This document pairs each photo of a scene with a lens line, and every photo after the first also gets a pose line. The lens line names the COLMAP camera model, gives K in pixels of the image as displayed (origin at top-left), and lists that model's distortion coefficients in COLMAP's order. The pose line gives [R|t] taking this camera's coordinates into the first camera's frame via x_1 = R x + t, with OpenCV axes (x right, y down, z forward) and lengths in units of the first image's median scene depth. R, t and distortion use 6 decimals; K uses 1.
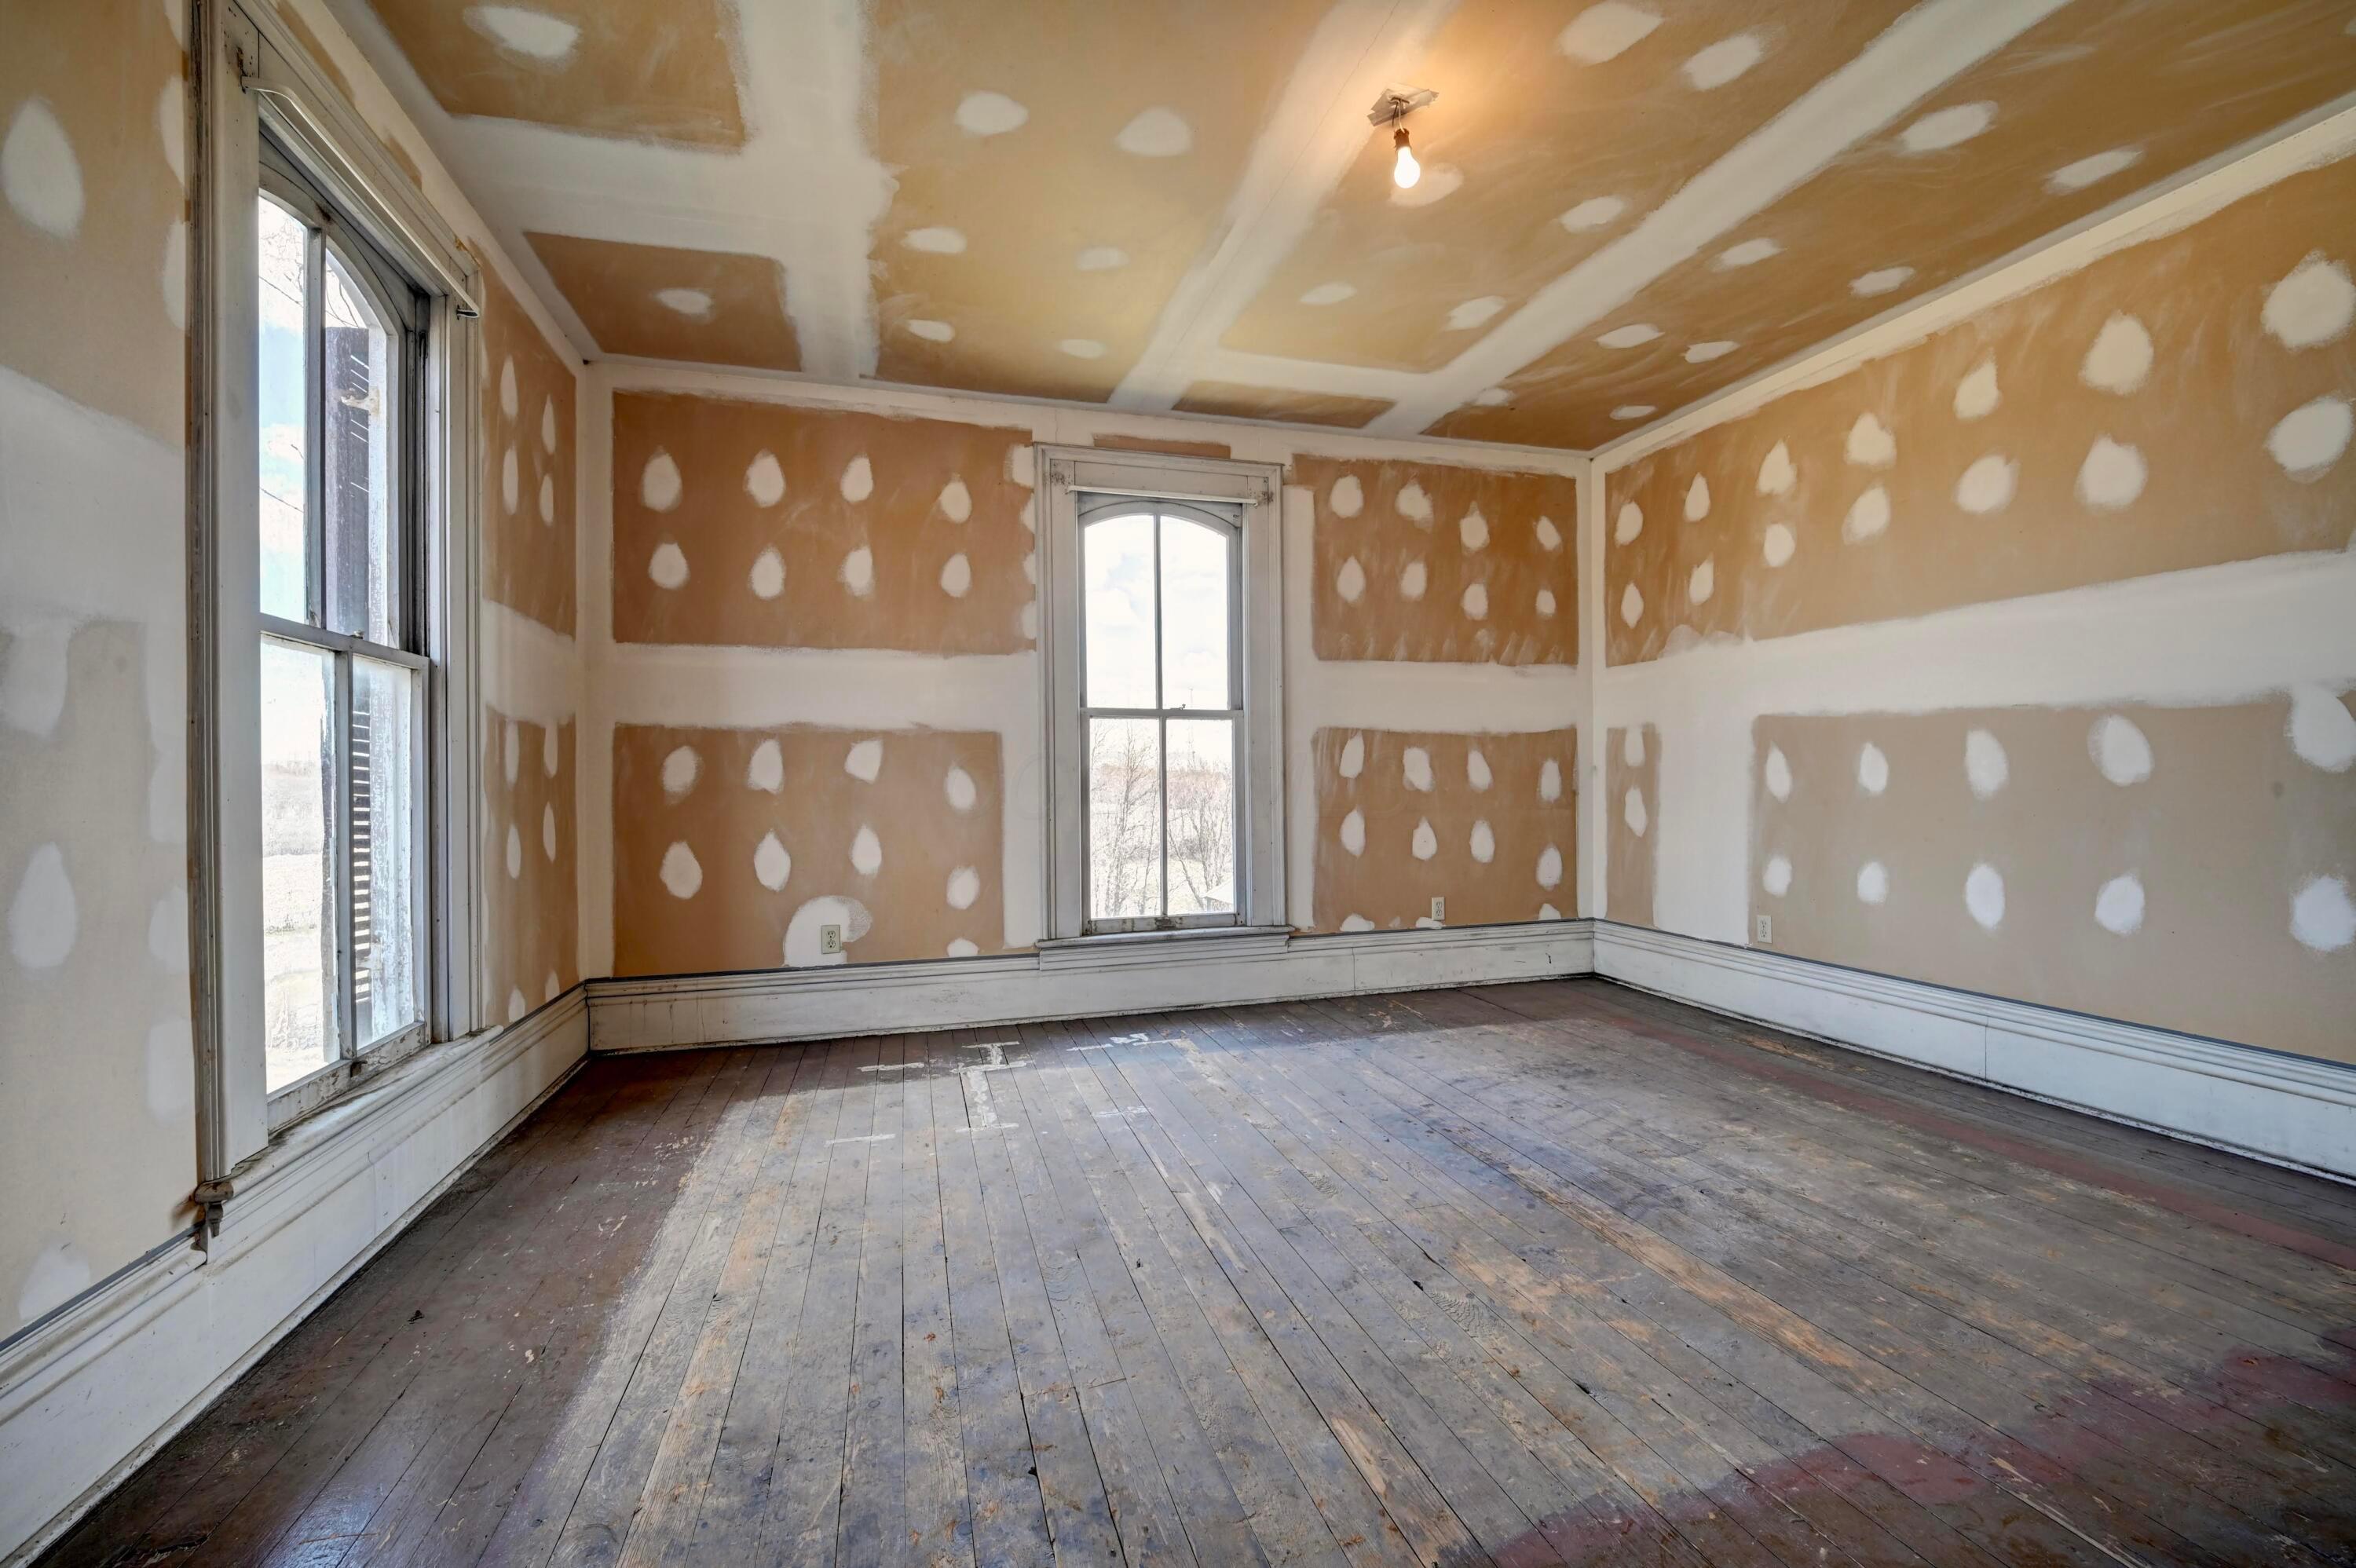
lens RADIAL K [[975.5, 0, 1178.0], [0, 975.5, 784.0], [0, 0, 1]] dist [0.000310, -0.012456]
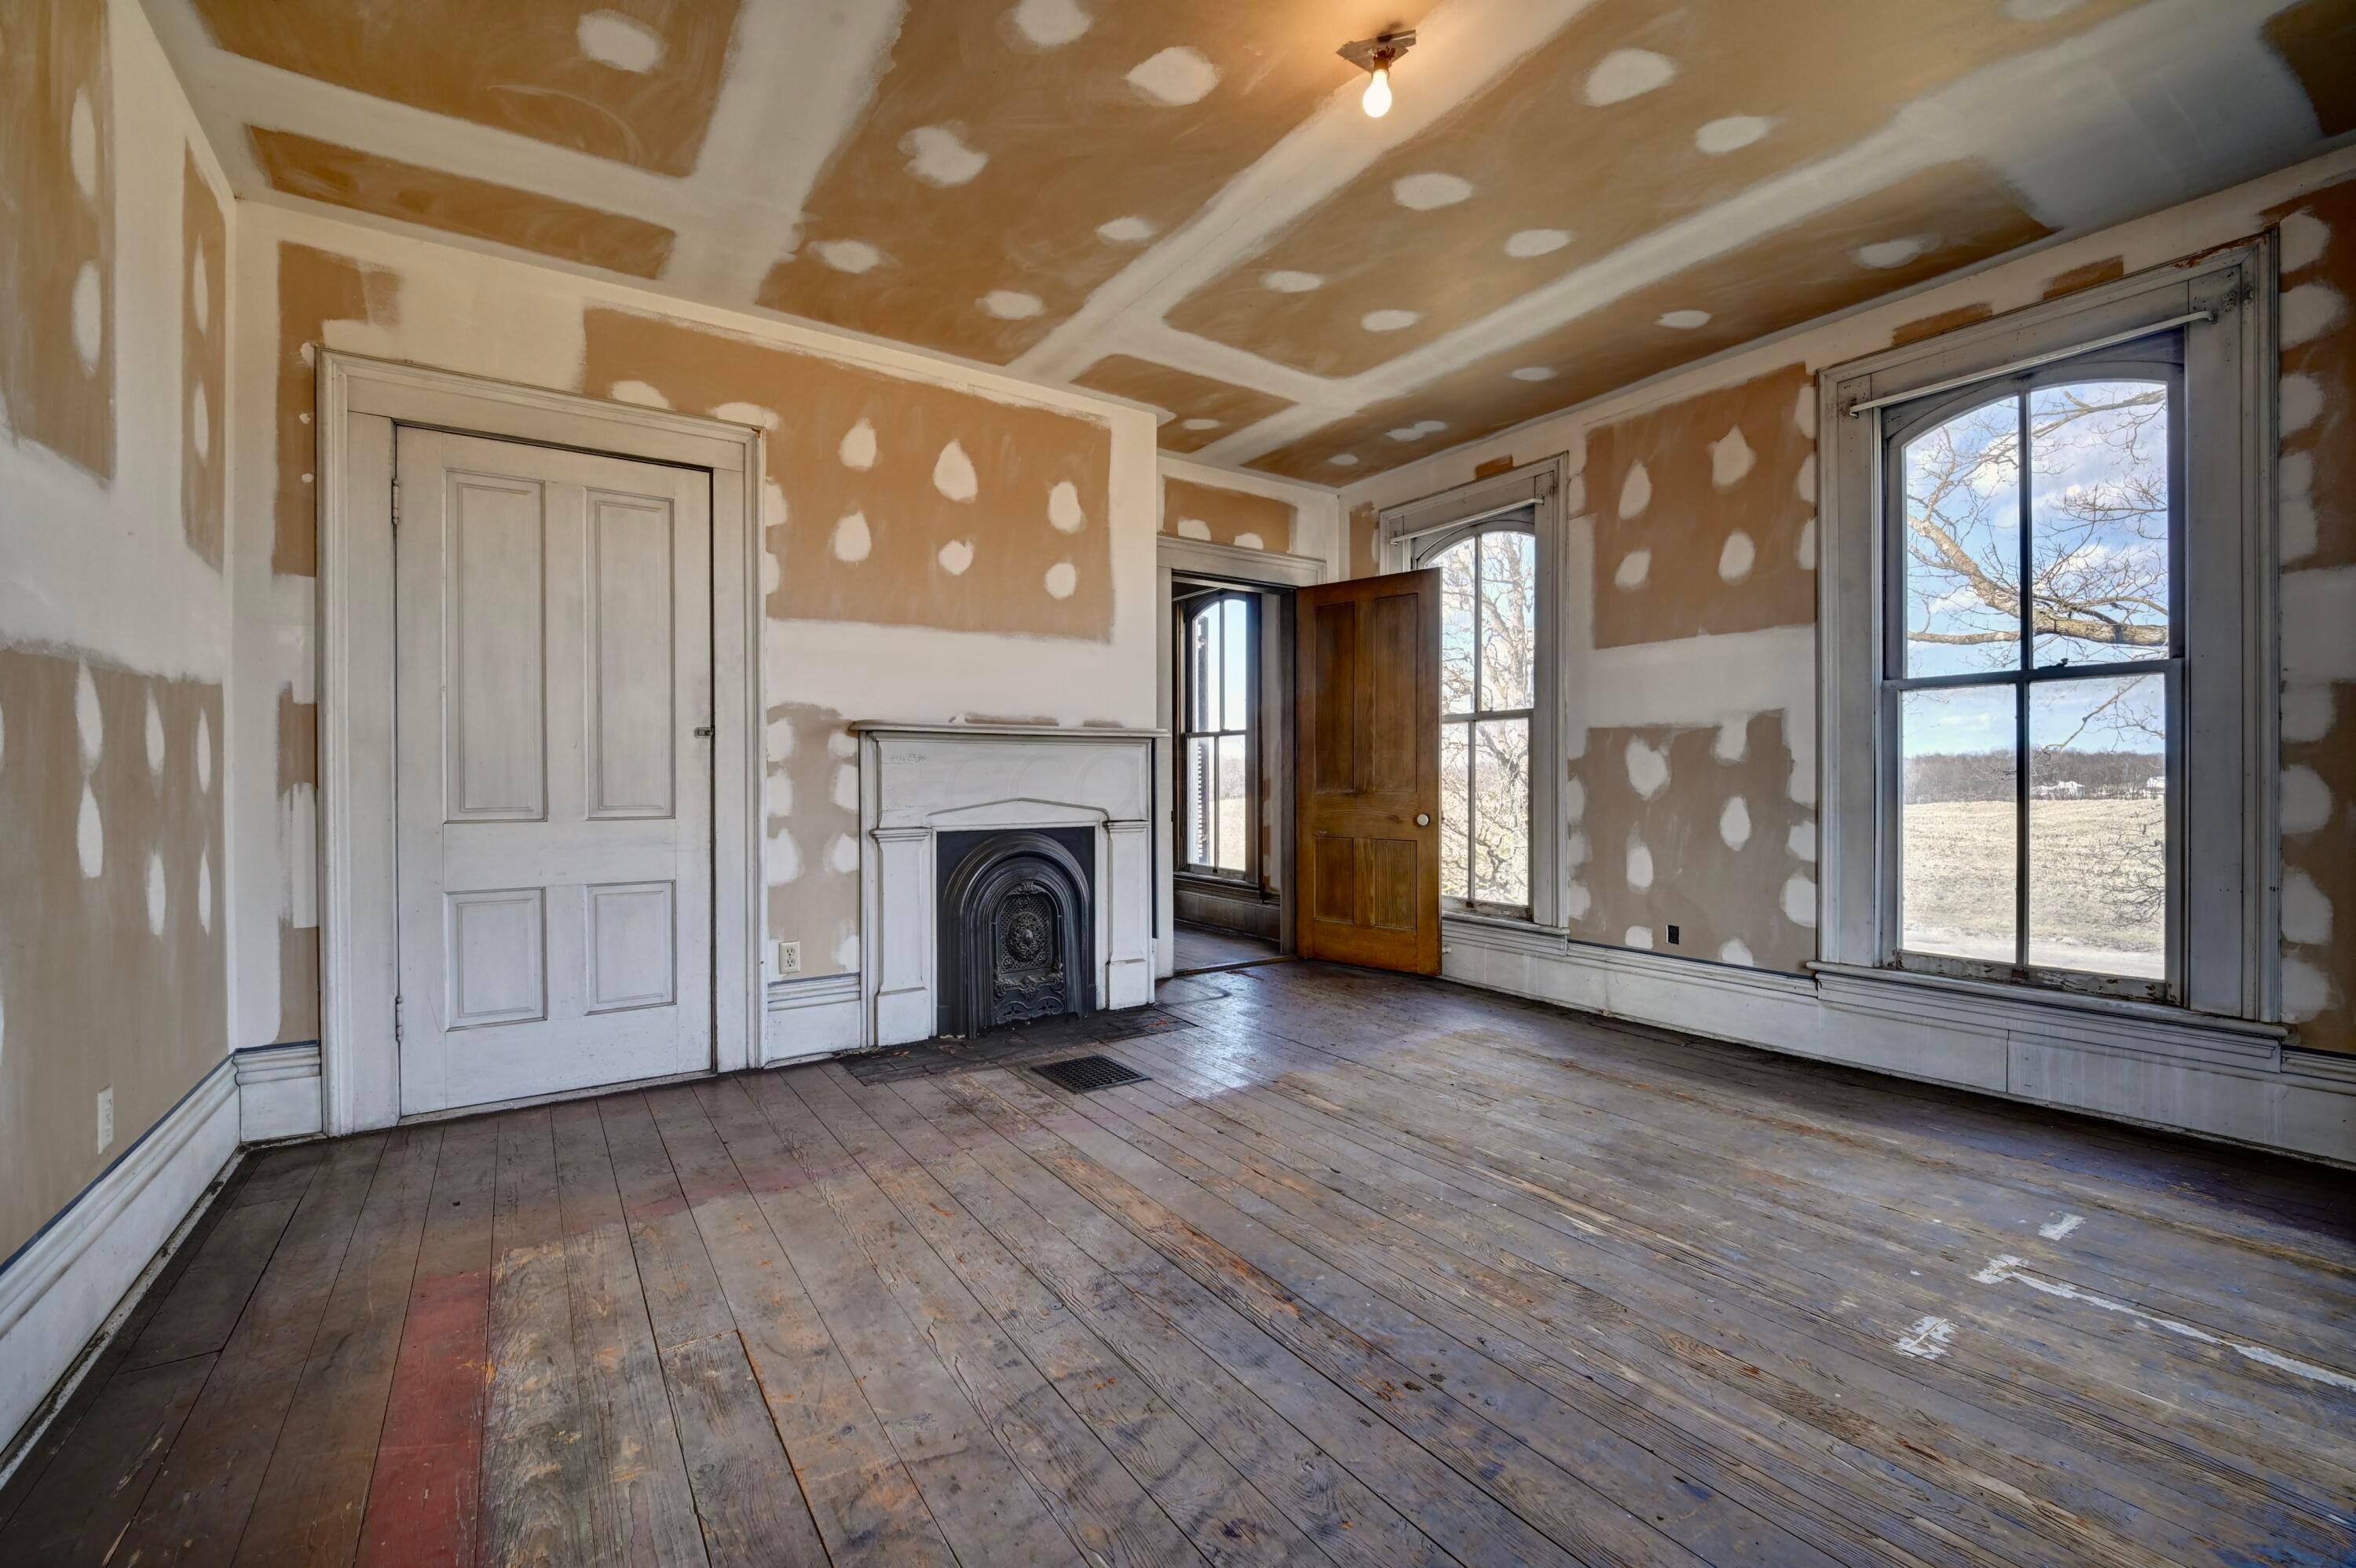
lens RADIAL K [[975.5, 0, 1178.0], [0, 975.5, 784.0], [0, 0, 1]] dist [0.000310, -0.012456]
pose [[-0.951975, 0.013670, -0.305870, 0.655600], [0.012485, 0.999905, 0.005831, -0.005901], [0.305921, 0.001732, -0.952055, 1.702834]]
